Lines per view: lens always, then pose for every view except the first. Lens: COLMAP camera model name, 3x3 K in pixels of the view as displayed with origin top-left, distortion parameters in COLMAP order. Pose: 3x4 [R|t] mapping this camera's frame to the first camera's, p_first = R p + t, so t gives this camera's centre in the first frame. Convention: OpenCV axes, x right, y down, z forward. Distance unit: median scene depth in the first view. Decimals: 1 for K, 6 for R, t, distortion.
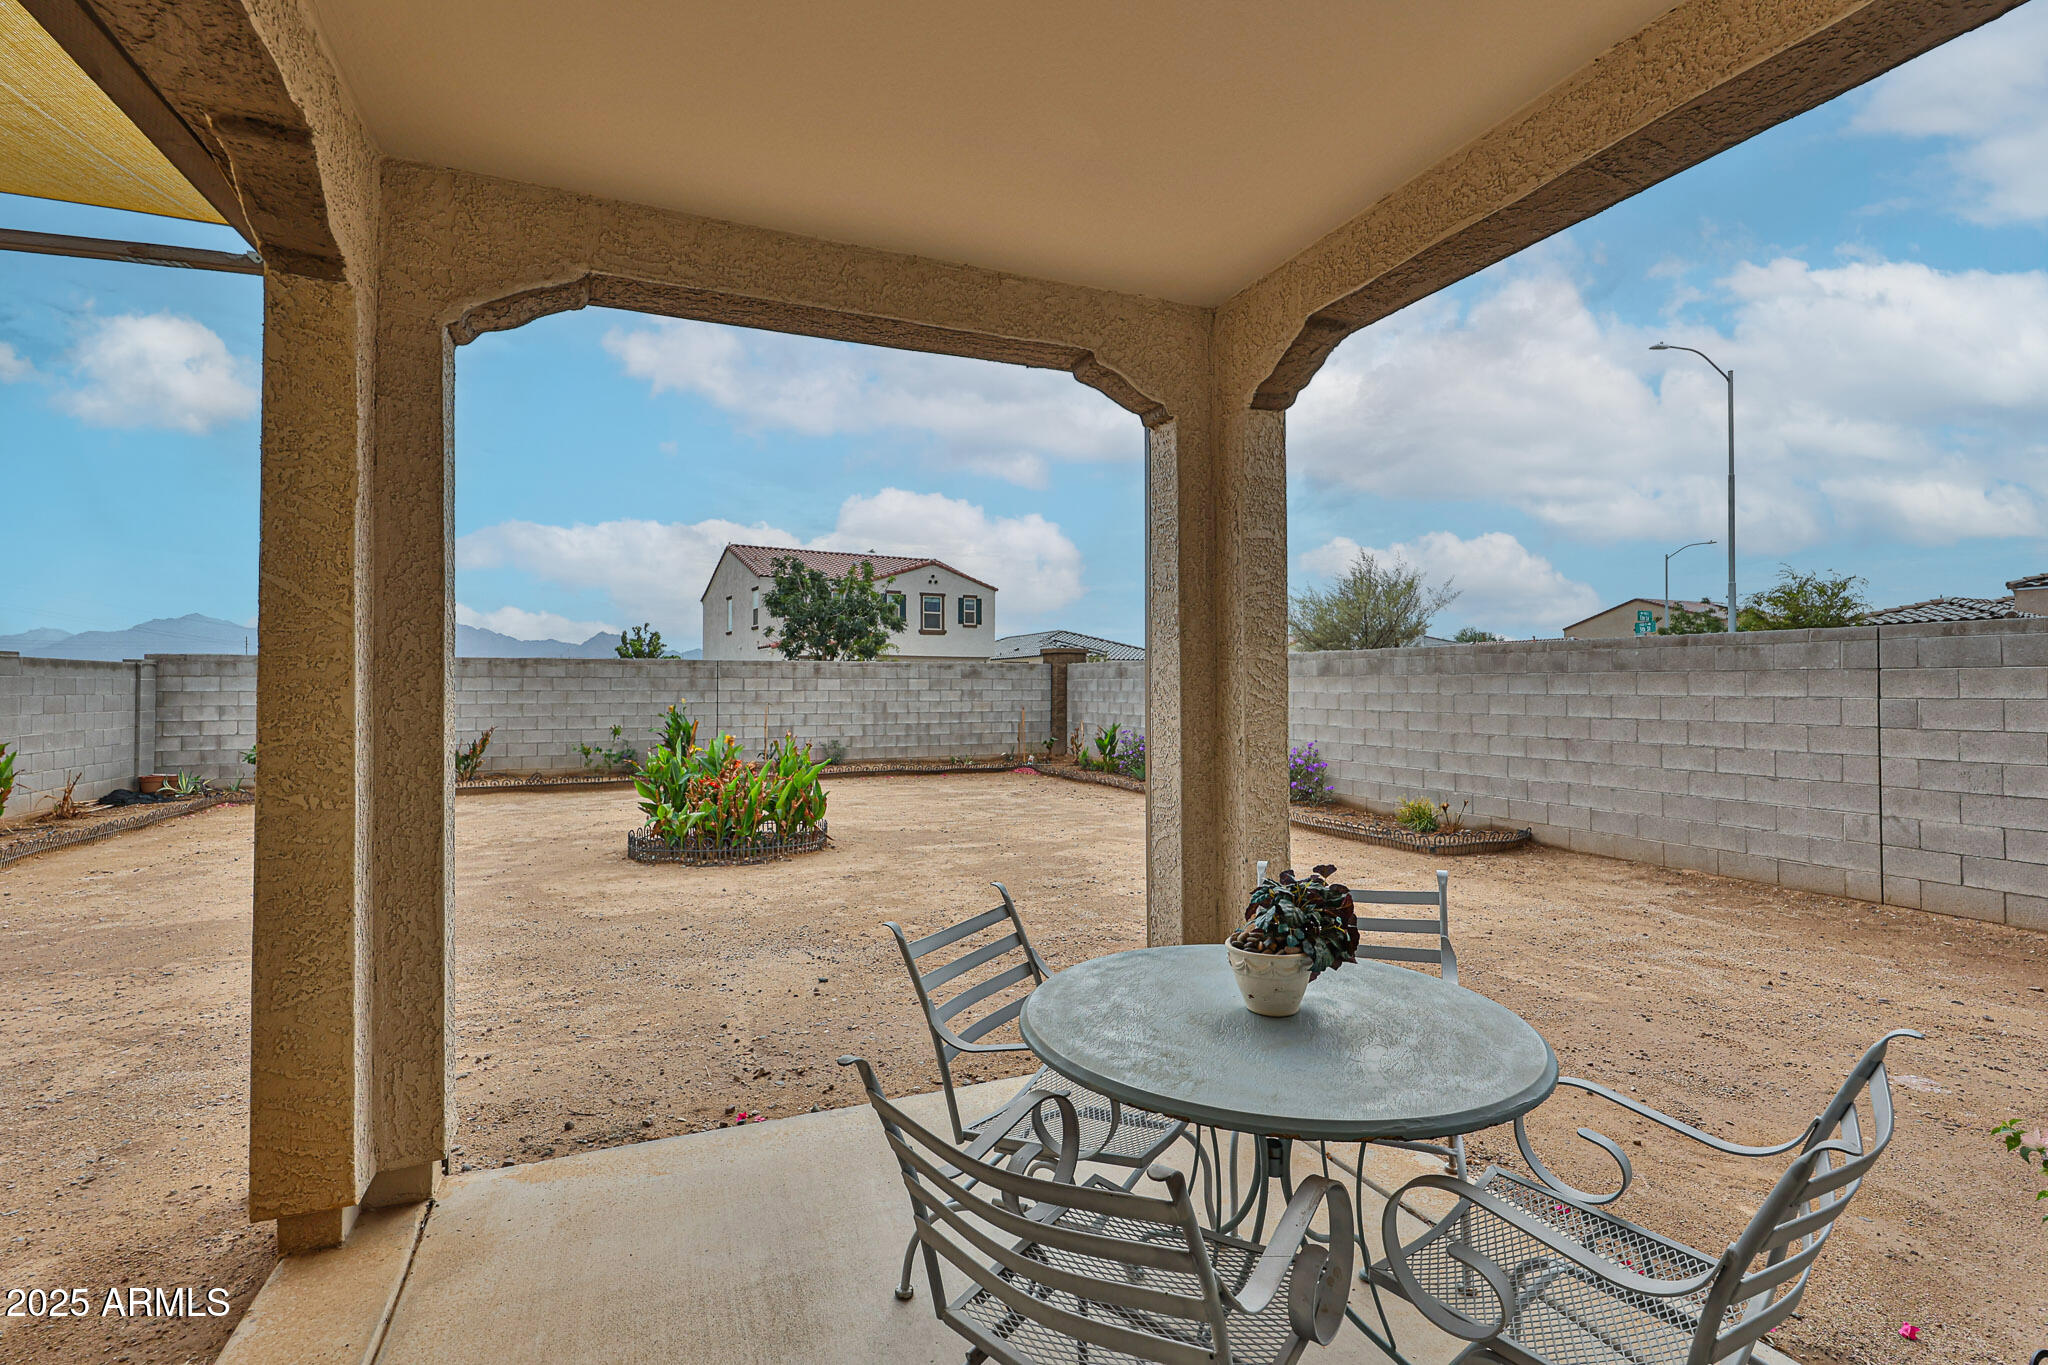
lens RADIAL K [[928.9, 0, 1039.7], [0, 928.9, 672.0], [0, 0, 1]] dist [0.005095, -0.002265]
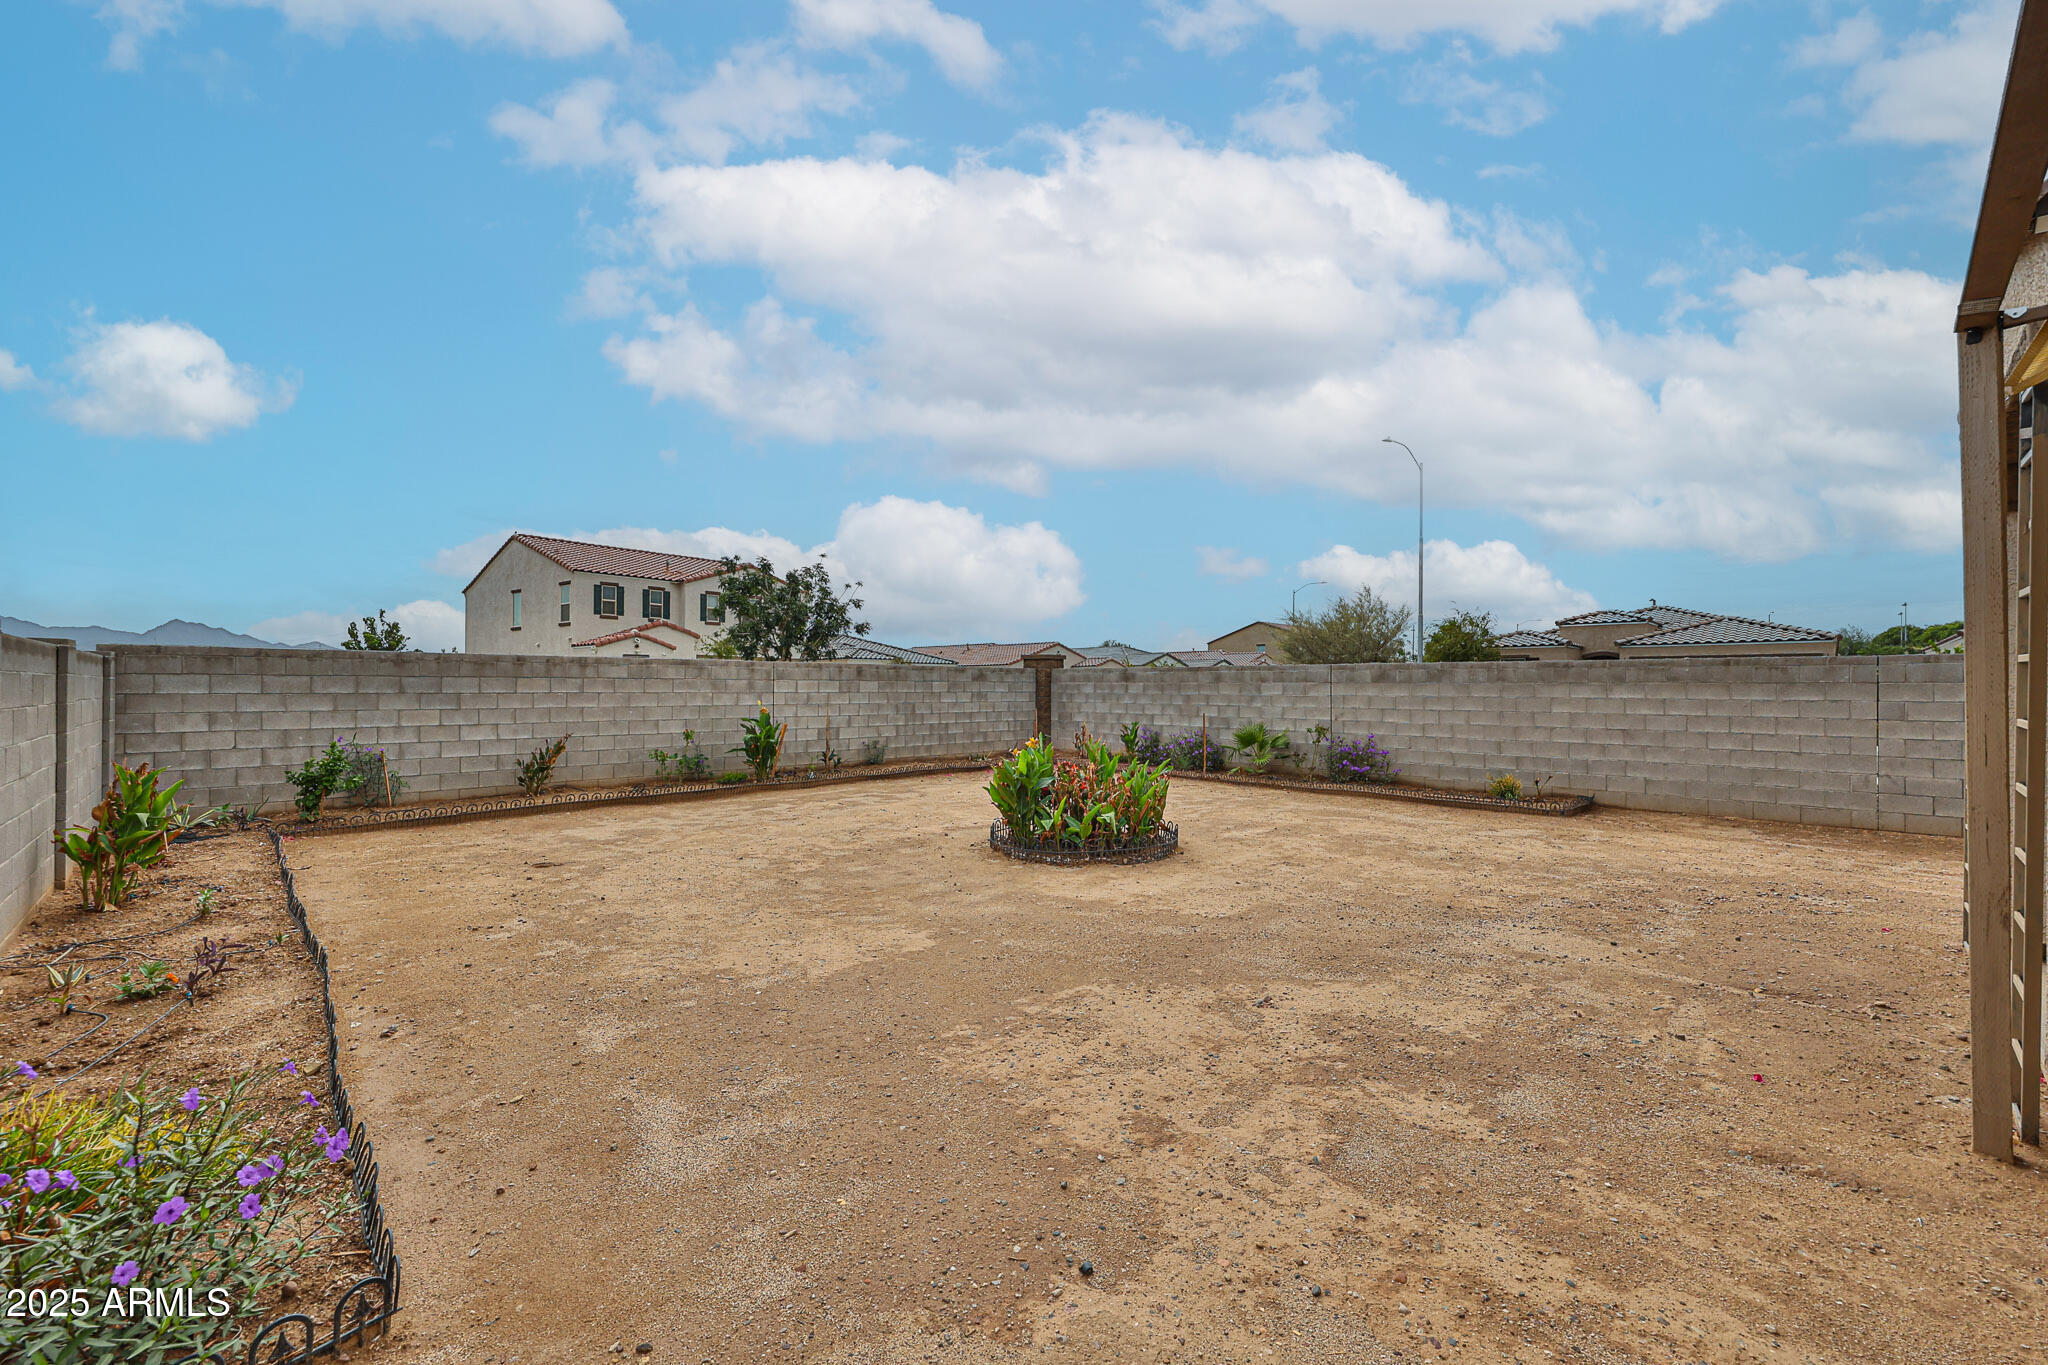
lens RADIAL K [[825.3, 0, 1032.3], [0, 825.3, 685.1], [0, 0, 1]] dist [0.003744, -0.000200]
pose [[0.930365, 0.004303, 0.366610, -0.641190], [-0.009649, 0.999872, 0.012752, -0.002393], [-0.366508, -0.015401, 0.930287, 0.142981]]
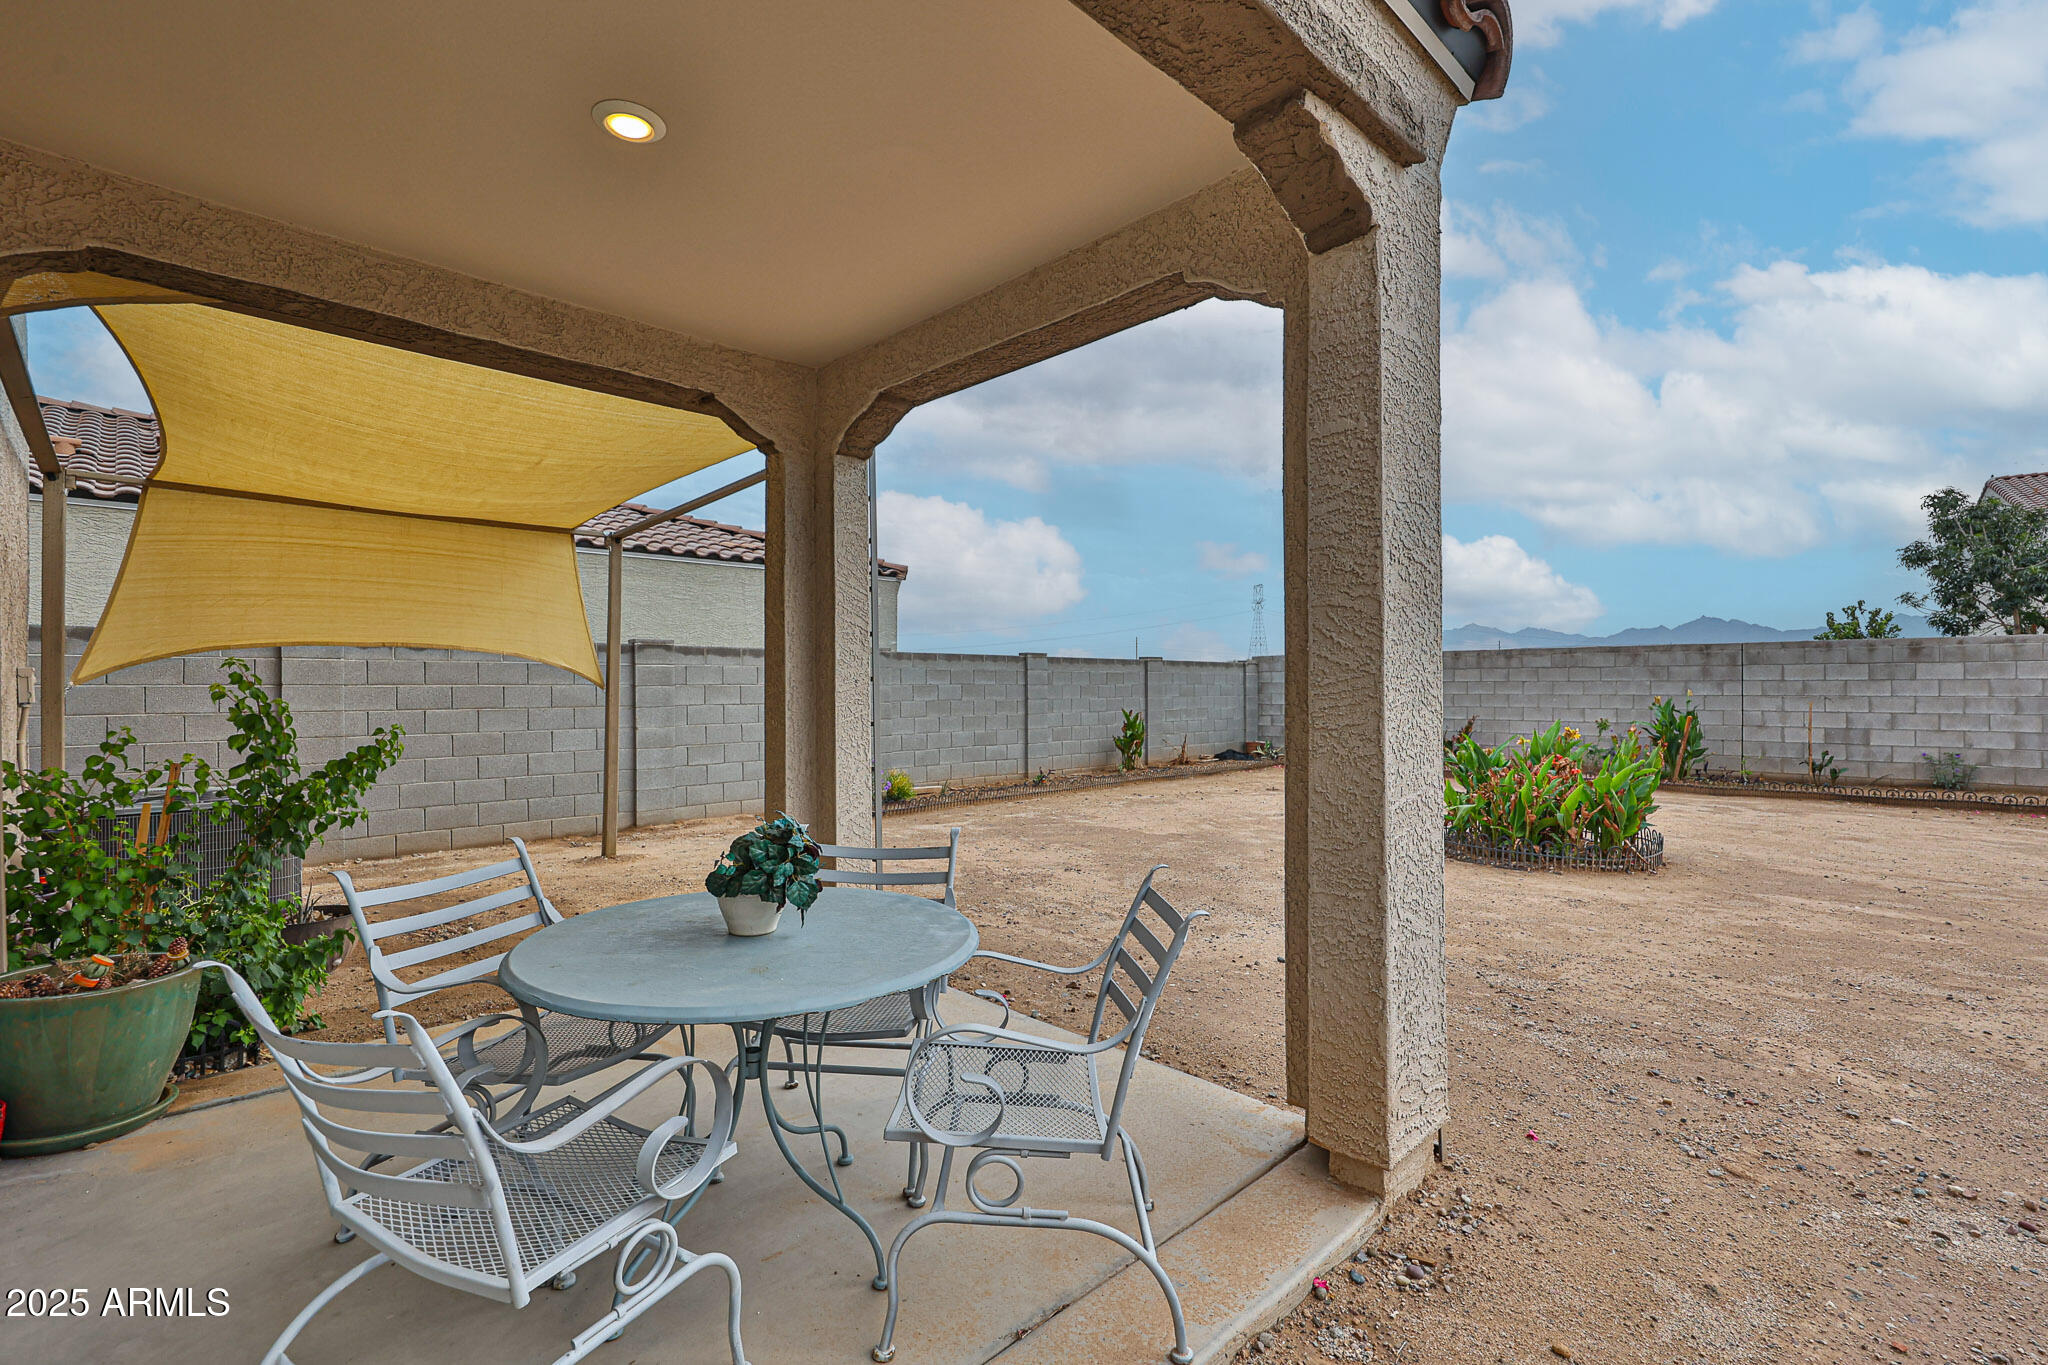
lens RADIAL K [[928.9, 0, 996.3], [0, 928.9, 681.2], [0, 0, 1]] dist [0.005095, -0.002265]
pose [[0.347531, -0.005007, -0.937655, 0.285975], [0.016924, 0.999856, 0.000934, 0.013704], [0.937516, -0.016194, 0.347566, 0.181772]]
